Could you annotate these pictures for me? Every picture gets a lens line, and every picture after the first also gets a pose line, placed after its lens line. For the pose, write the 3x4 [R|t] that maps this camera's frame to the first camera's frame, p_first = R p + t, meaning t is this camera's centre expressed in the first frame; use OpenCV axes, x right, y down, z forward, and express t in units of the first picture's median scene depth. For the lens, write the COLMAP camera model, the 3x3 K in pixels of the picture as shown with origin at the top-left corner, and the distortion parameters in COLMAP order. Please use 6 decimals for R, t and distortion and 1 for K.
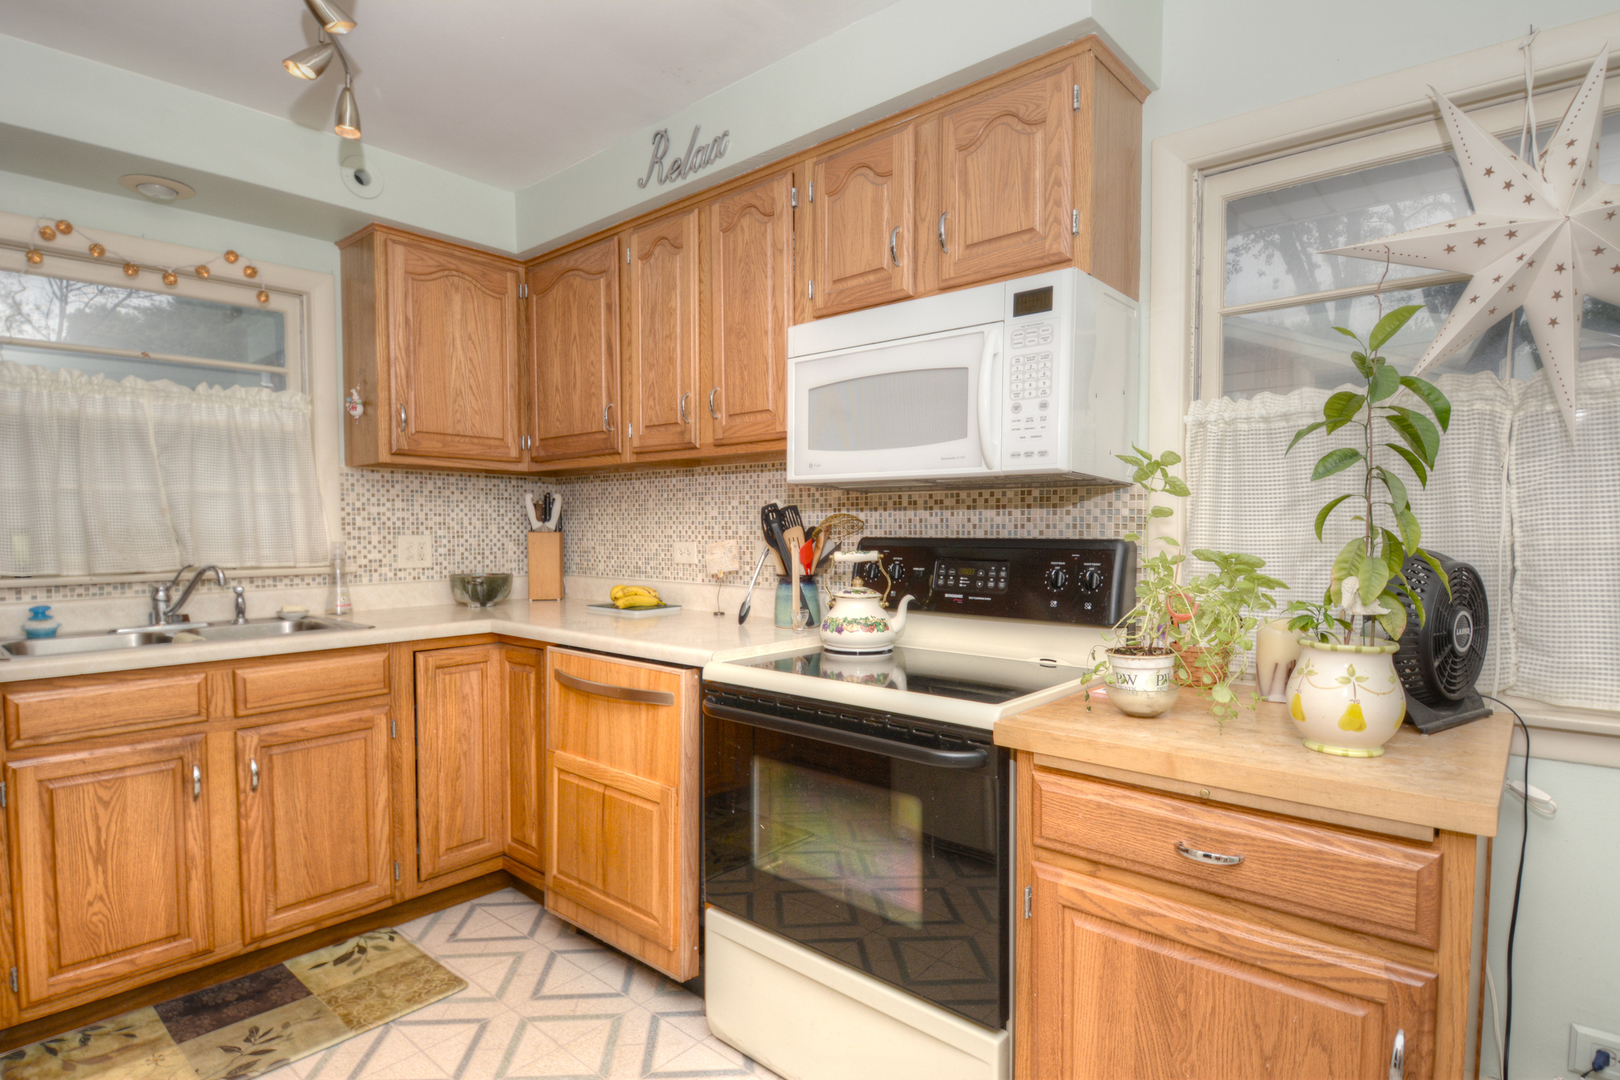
lens RADIAL K [[835.7, 0, 796.8], [0, 835.7, 559.2], [0, 0, 1]] dist [0.040148, -0.044569]
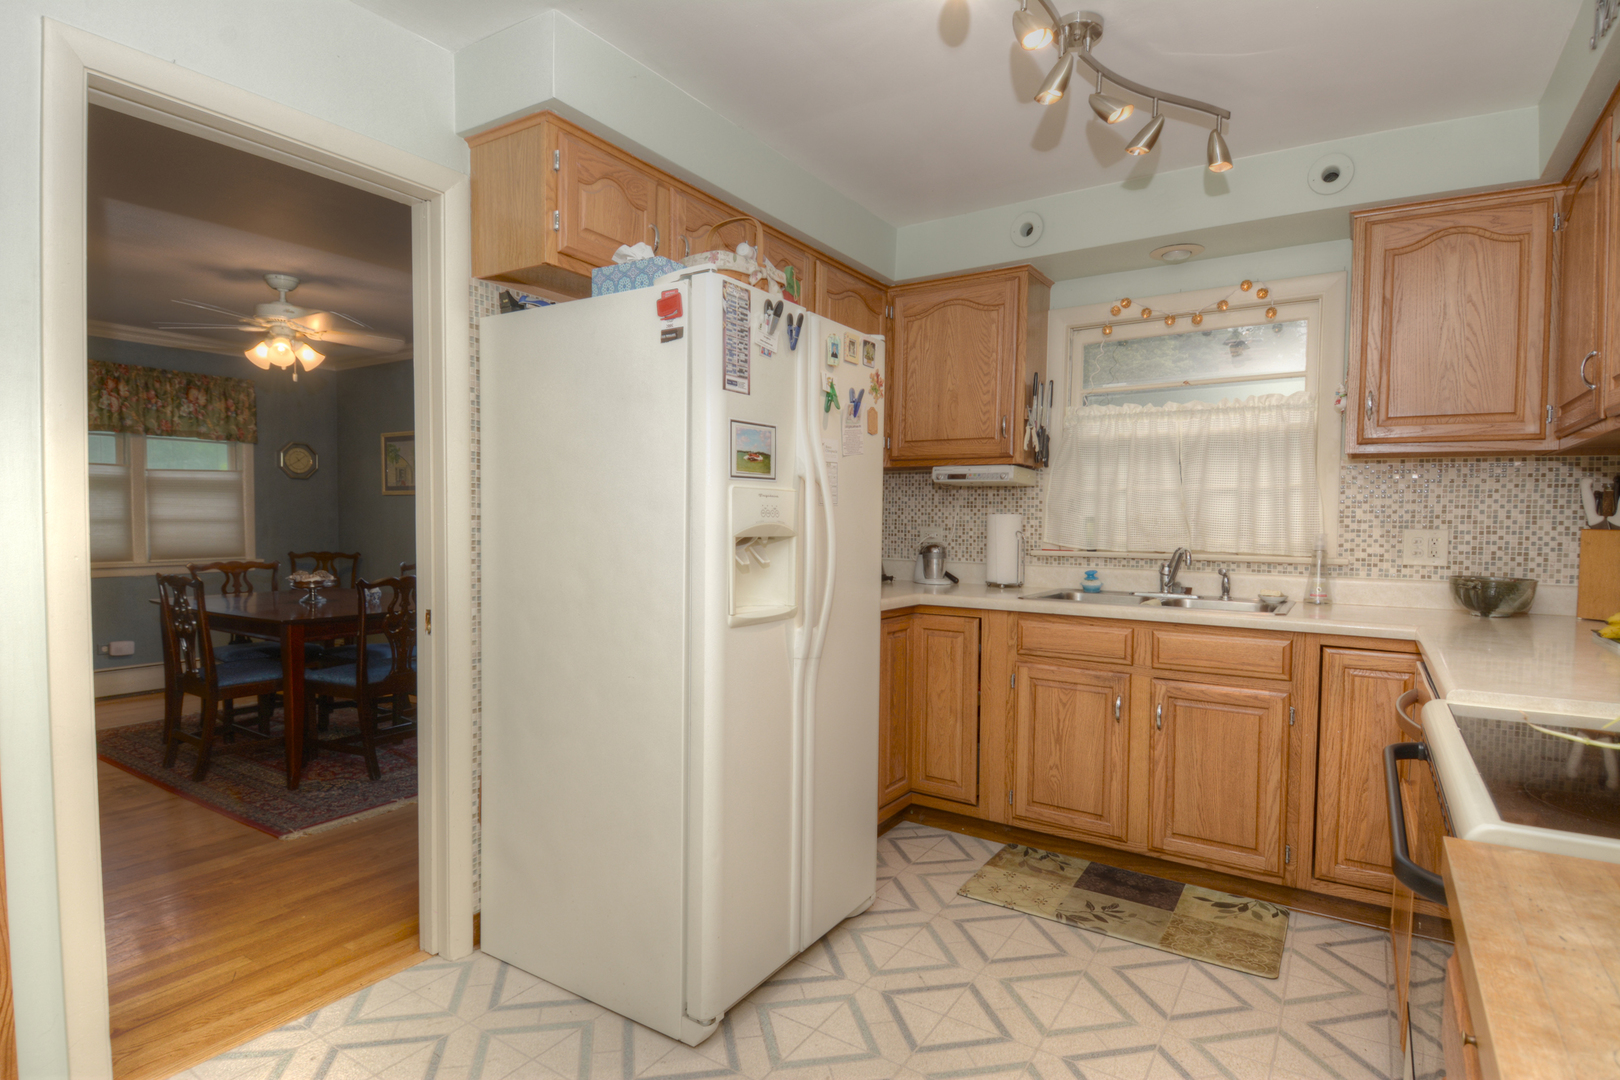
lens RADIAL K [[835.7, 0, 796.8], [0, 835.7, 559.2], [0, 0, 1]] dist [0.040148, -0.044569]
pose [[0.148129, 0.053439, -0.987523, 0.437989], [-0.050218, 0.997657, 0.046455, -0.006014], [0.987692, 0.042710, 0.150465, 0.245478]]
